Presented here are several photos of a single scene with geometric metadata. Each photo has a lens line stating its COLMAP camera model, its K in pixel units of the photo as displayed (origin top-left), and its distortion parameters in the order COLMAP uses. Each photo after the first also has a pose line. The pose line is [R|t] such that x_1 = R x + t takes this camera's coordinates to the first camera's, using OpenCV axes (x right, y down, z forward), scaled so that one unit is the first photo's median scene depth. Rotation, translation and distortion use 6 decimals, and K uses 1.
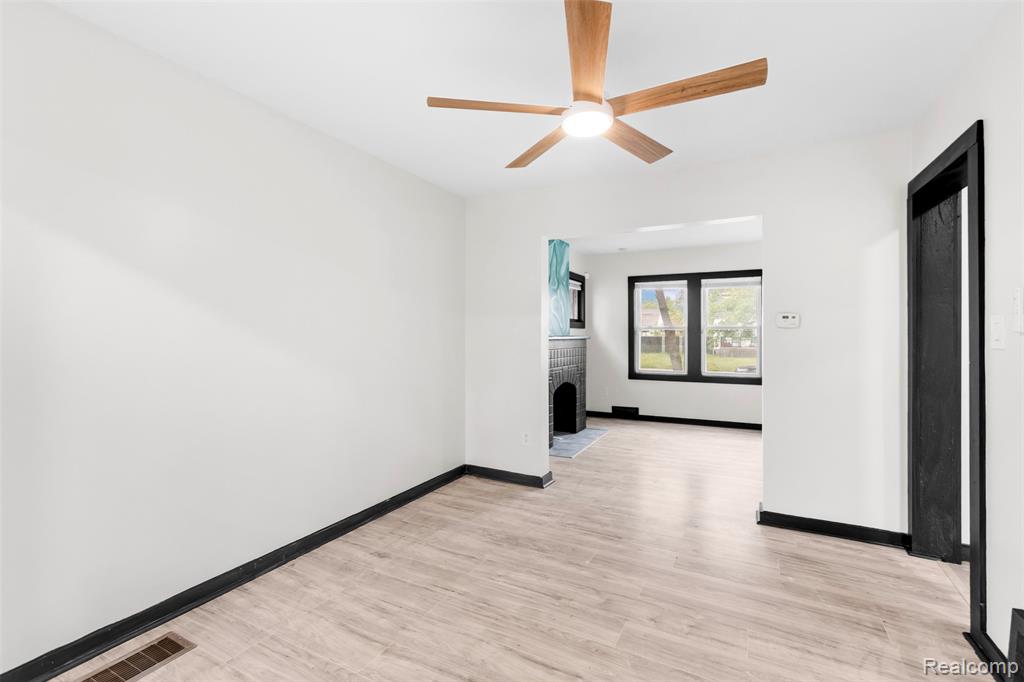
lens RADIAL K [[458.5, 0, 510.3], [0, 458.5, 335.5], [0, 0, 1]] dist [0.000160, 0.000031]
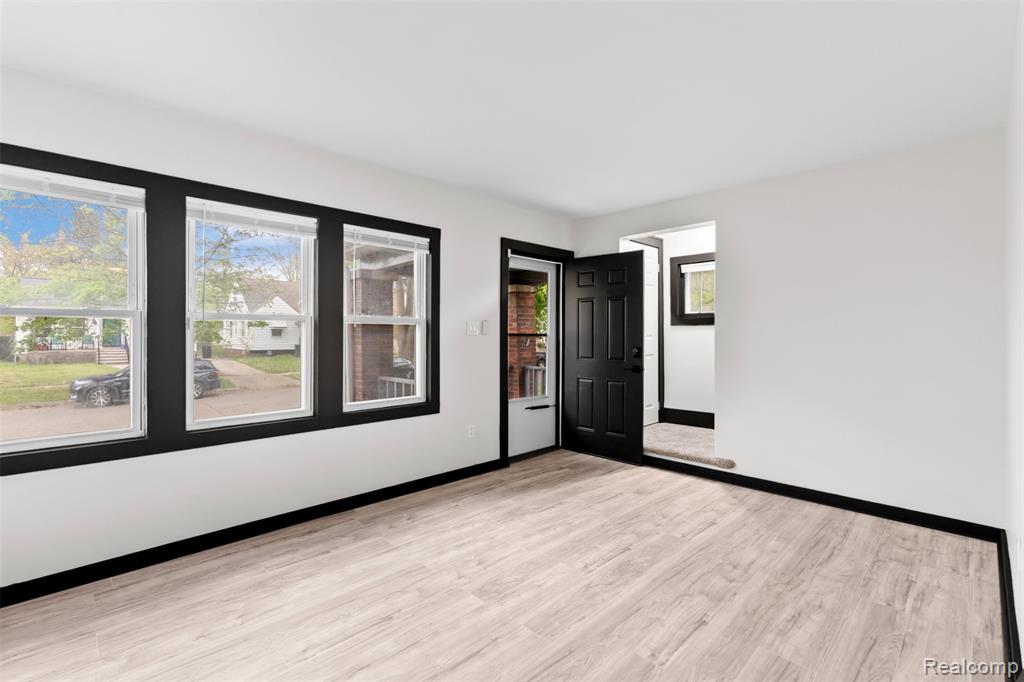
lens RADIAL K [[458.5, 0, 510.3], [0, 458.5, 335.5], [0, 0, 1]] dist [0.000160, 0.000031]
pose [[0.306799, -0.000833, 0.951774, 0.119132], [-0.001438, 0.999998, 0.001338, 0.000128], [-0.951773, -0.001779, 0.306797, 0.611138]]
